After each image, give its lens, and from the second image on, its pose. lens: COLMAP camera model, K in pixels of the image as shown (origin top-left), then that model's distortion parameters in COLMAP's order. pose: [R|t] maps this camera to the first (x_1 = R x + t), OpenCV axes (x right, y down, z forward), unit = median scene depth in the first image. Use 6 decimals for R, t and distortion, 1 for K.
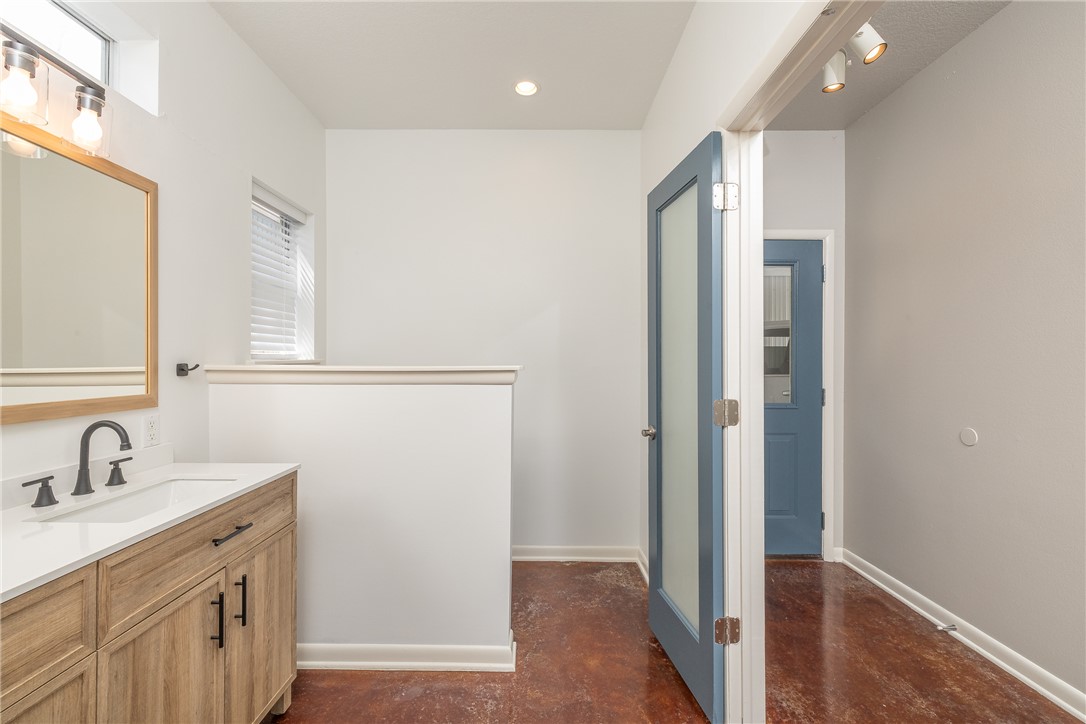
lens RADIAL K [[458.4, 0, 542.5], [0, 458.4, 359.5], [0, 0, 1]] dist [0.000292, 0.000582]
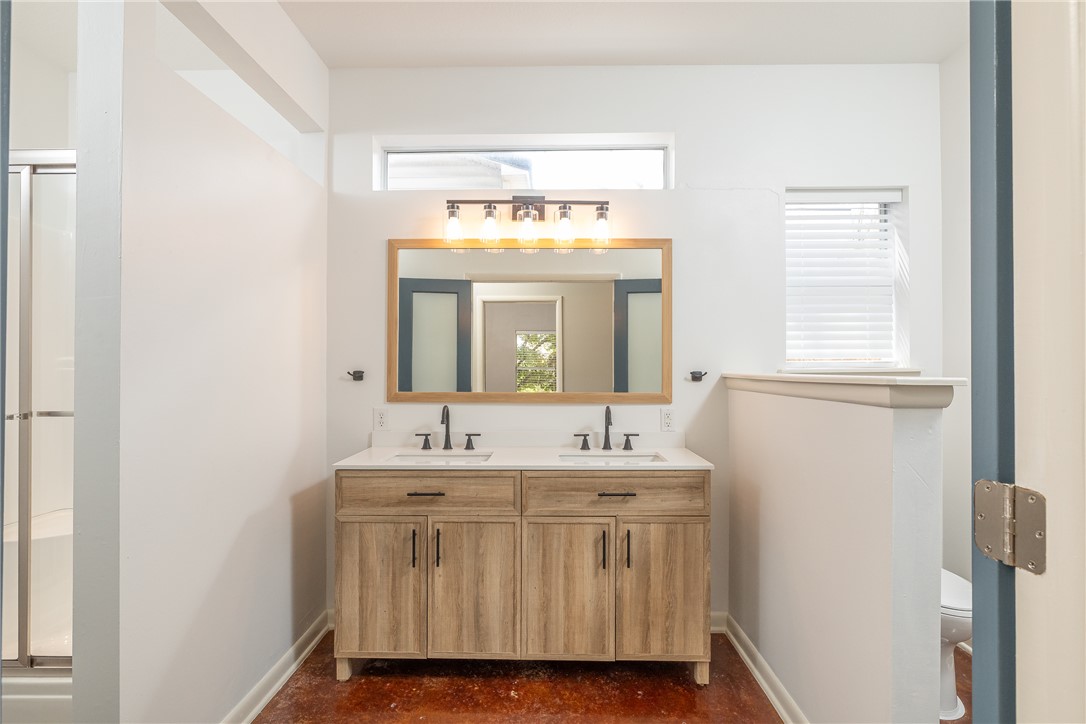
lens RADIAL K [[543.5, 0, 541.8], [0, 543.5, 366.3], [0, 0, 1]] dist [0.005606, 0.000417]
pose [[-0.013888, -0.005742, -0.999887, 0.966635], [0.001800, 0.999982, -0.005768, 0.003703], [0.999902, -0.001880, -0.013878, 0.794607]]
